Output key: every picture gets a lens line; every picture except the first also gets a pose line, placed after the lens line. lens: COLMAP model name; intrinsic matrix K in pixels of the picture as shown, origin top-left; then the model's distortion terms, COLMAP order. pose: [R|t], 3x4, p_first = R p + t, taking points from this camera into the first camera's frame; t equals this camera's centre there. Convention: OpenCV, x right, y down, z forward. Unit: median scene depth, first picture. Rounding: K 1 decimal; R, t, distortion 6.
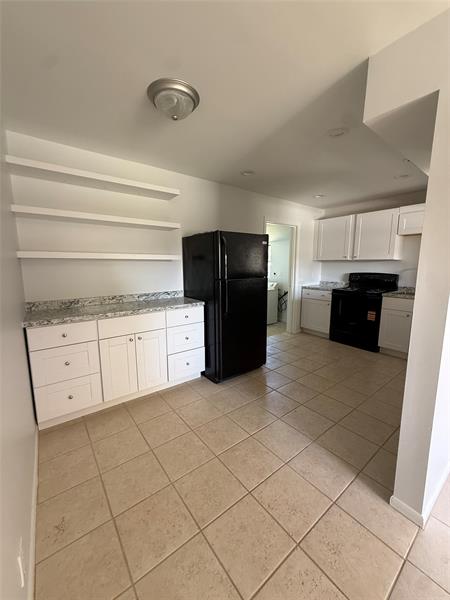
lens RADIAL K [[241.4, 0, 225.0], [0, 241.4, 300.0], [0, 0, 1]] dist [-0.001368, -0.000071]
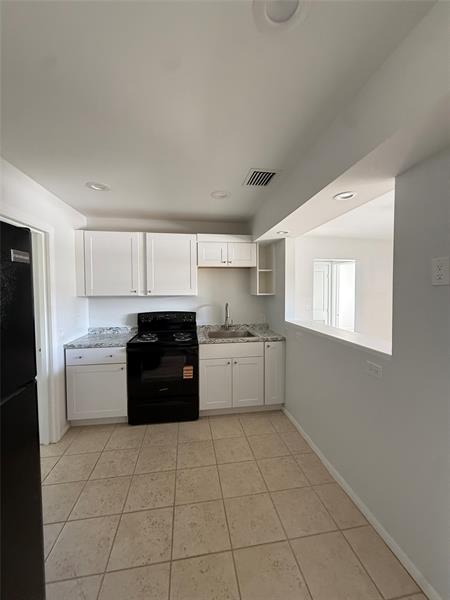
lens RADIAL K [[241.4, 0, 225.0], [0, 241.4, 300.0], [0, 0, 1]] dist [-0.001368, -0.000071]
pose [[0.474356, -0.038212, 0.879503, 0.022911], [0.134520, 0.990471, -0.029520, -0.101153], [-0.869995, 0.132314, 0.474976, 0.463515]]
